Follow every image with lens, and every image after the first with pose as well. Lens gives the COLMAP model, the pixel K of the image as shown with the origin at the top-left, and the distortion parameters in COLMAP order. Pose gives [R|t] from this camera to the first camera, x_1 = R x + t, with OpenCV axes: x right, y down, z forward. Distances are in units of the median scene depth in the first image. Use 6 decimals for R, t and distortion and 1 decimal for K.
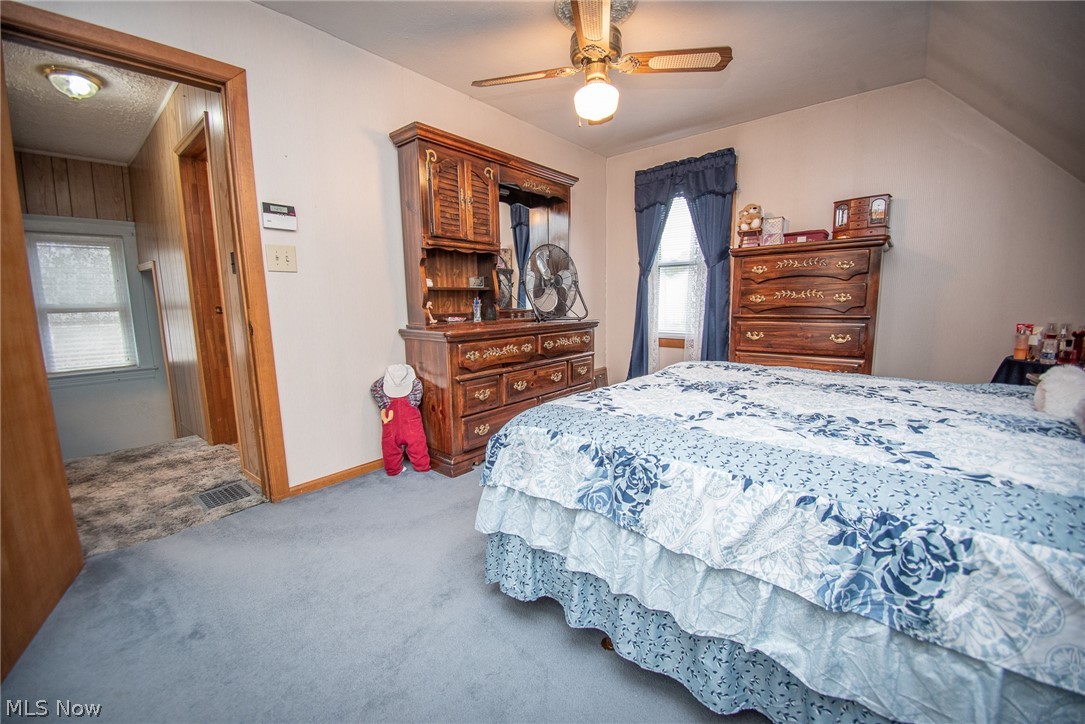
lens RADIAL K [[441.3, 0, 544.0], [0, 441.3, 363.6], [0, 0, 1]] dist [-0.002388, -0.000511]
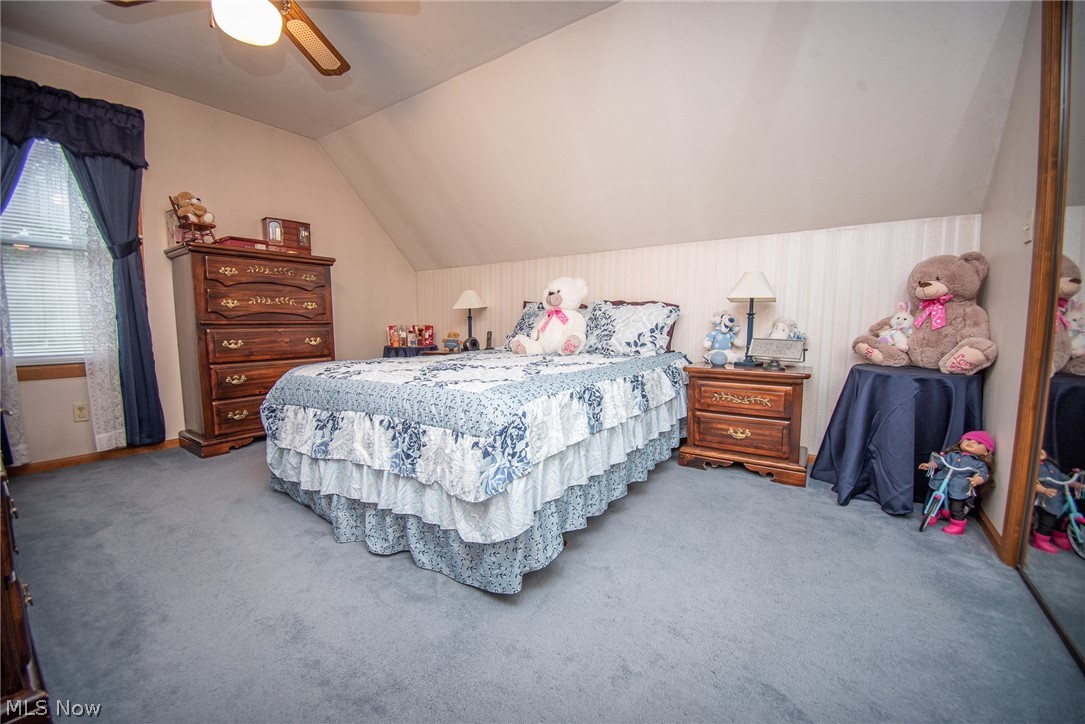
lens RADIAL K [[441.3, 0, 543.9], [0, 441.3, 357.2], [0, 0, 1]] dist [-0.002388, -0.000511]
pose [[-0.075777, -0.065632, 0.994962, -0.476717], [0.147186, 0.986164, 0.076262, -0.013473], [-0.986202, 0.152223, -0.065068, 0.450543]]
